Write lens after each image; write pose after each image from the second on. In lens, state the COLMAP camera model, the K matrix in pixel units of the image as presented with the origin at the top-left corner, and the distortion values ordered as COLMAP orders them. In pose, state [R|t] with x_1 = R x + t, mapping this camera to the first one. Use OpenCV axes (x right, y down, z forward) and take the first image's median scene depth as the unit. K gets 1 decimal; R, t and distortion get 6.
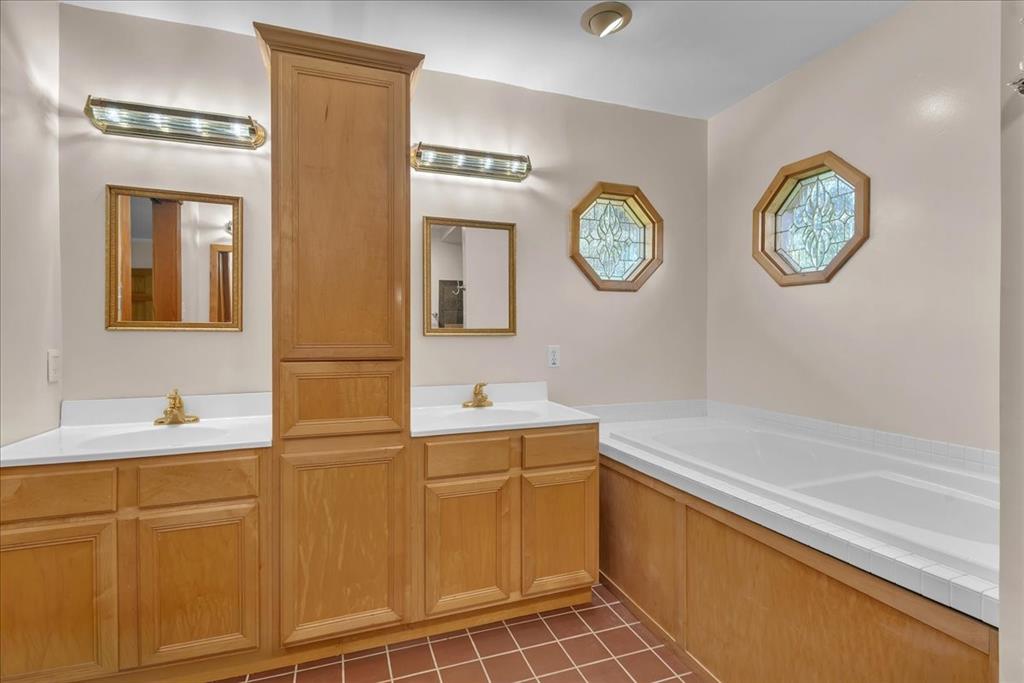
lens RADIAL K [[498.0, 0, 512.0], [0, 498.0, 341.5], [0, 0, 1]] dist [-0.002391, 0.005302]
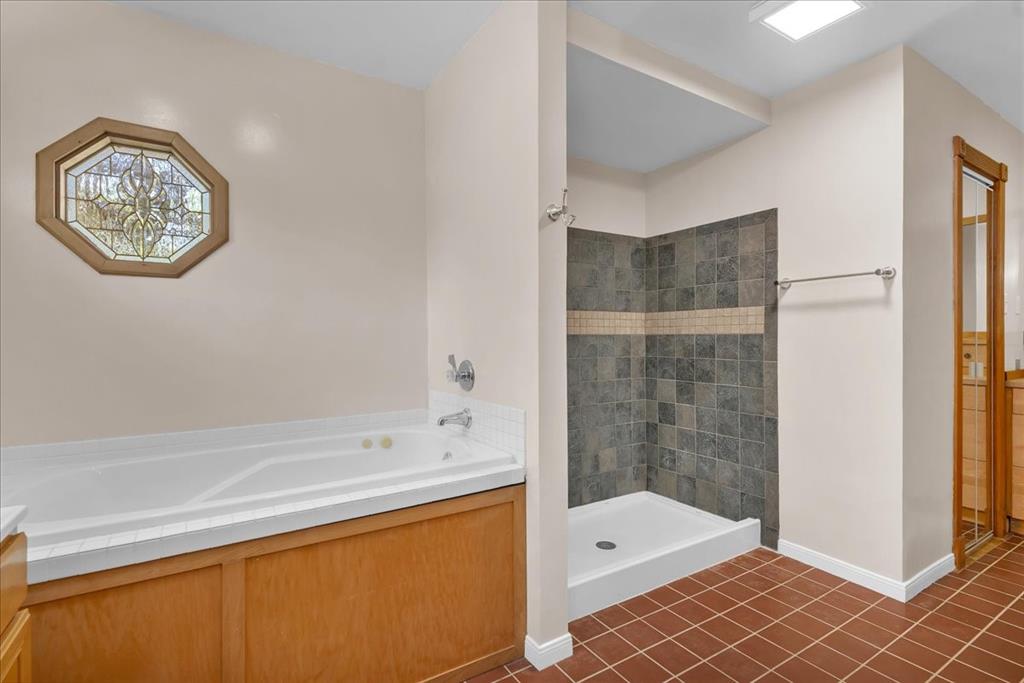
lens RADIAL K [[498.0, 0, 512.0], [0, 498.0, 341.5], [0, 0, 1]] dist [-0.002391, 0.005302]
pose [[-0.231672, -0.055595, 0.971204, -0.445409], [0.002743, 0.998324, 0.057802, -0.055762], [-0.972790, 0.016055, -0.231131, 0.671343]]
